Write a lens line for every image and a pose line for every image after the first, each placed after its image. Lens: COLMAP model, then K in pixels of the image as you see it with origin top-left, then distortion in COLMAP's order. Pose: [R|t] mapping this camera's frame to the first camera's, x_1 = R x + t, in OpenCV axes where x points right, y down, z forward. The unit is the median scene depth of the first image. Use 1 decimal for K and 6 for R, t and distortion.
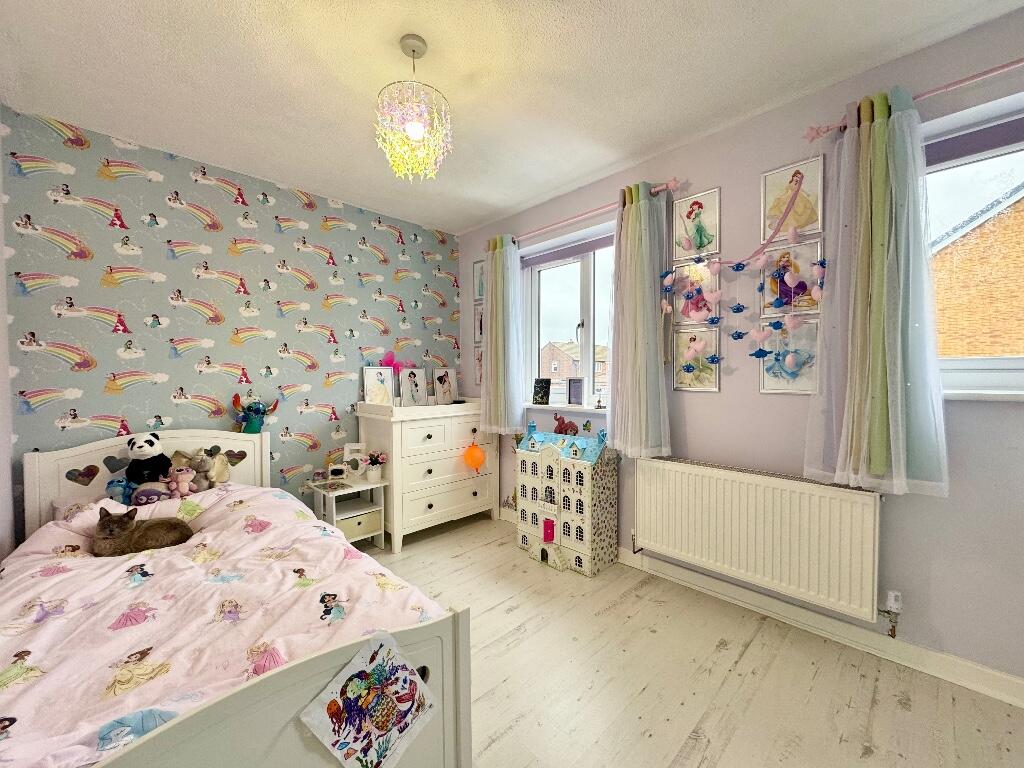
lens RADIAL K [[406.2, 0, 512.9], [0, 406.2, 382.4], [0, 0, 1]] dist [-0.008185, 0.001312]
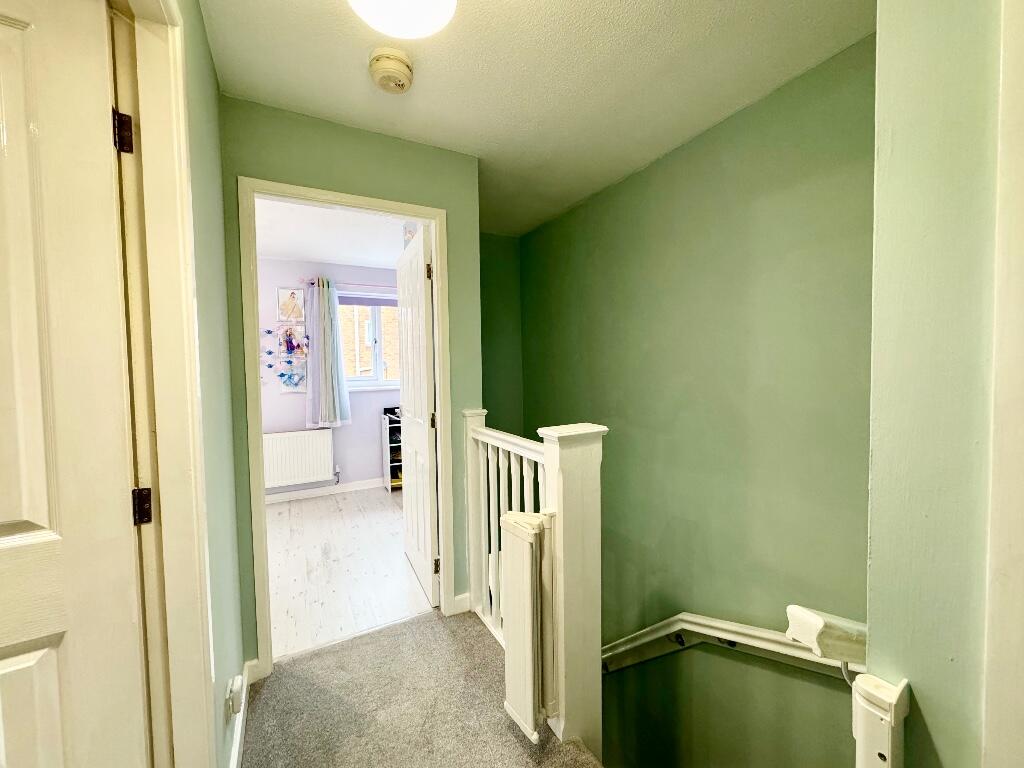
lens RADIAL K [[406.2, 0, 511.7], [0, 406.2, 380.1], [0, 0, 1]] dist [-0.008185, 0.001312]
pose [[0.282047, -0.047348, 0.958231, -1.156352], [0.035929, 0.998602, 0.038768, -0.092009], [-0.958727, 0.023494, 0.283354, -0.794286]]
